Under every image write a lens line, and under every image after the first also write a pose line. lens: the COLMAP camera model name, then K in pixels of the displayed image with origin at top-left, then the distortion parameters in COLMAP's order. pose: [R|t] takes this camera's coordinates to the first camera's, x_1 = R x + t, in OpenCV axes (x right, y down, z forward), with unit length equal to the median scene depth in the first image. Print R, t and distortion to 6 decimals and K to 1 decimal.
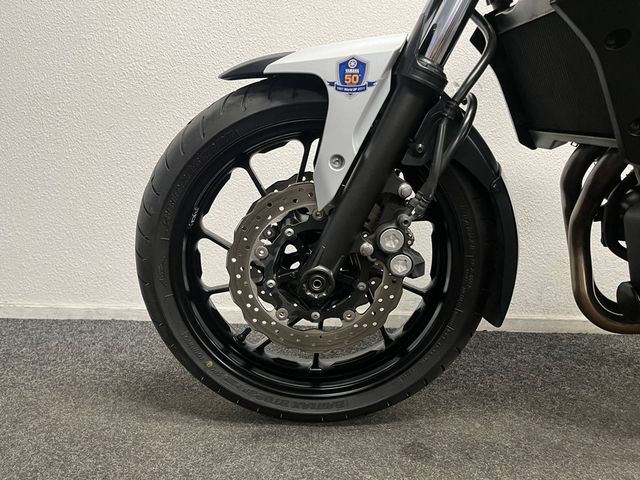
lens RADIAL K [[491.1, 0, 320.0], [0, 491.1, 240.0], [0, 0, 1]] dist [0.035163, -0.006569]
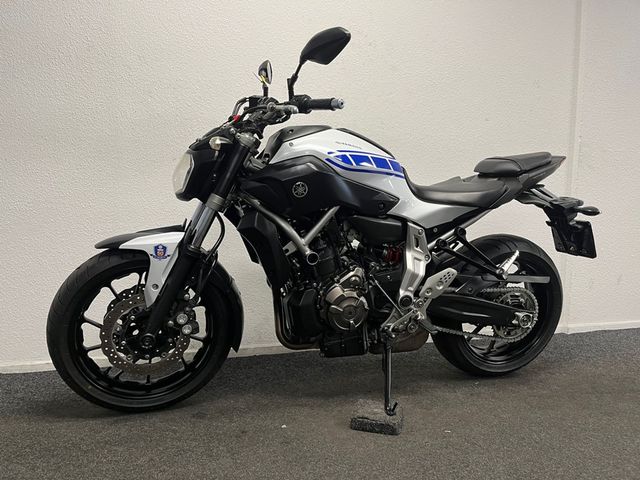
lens RADIAL K [[491.1, 0, 320.0], [0, 491.1, 240.0], [0, 0, 1]] dist [0.035163, -0.006569]
pose [[0.949978, -0.026910, 0.311154, 0.047550], [0.045529, 0.997570, -0.052729, -0.188633], [-0.308979, 0.064258, 0.948896, -1.203516]]
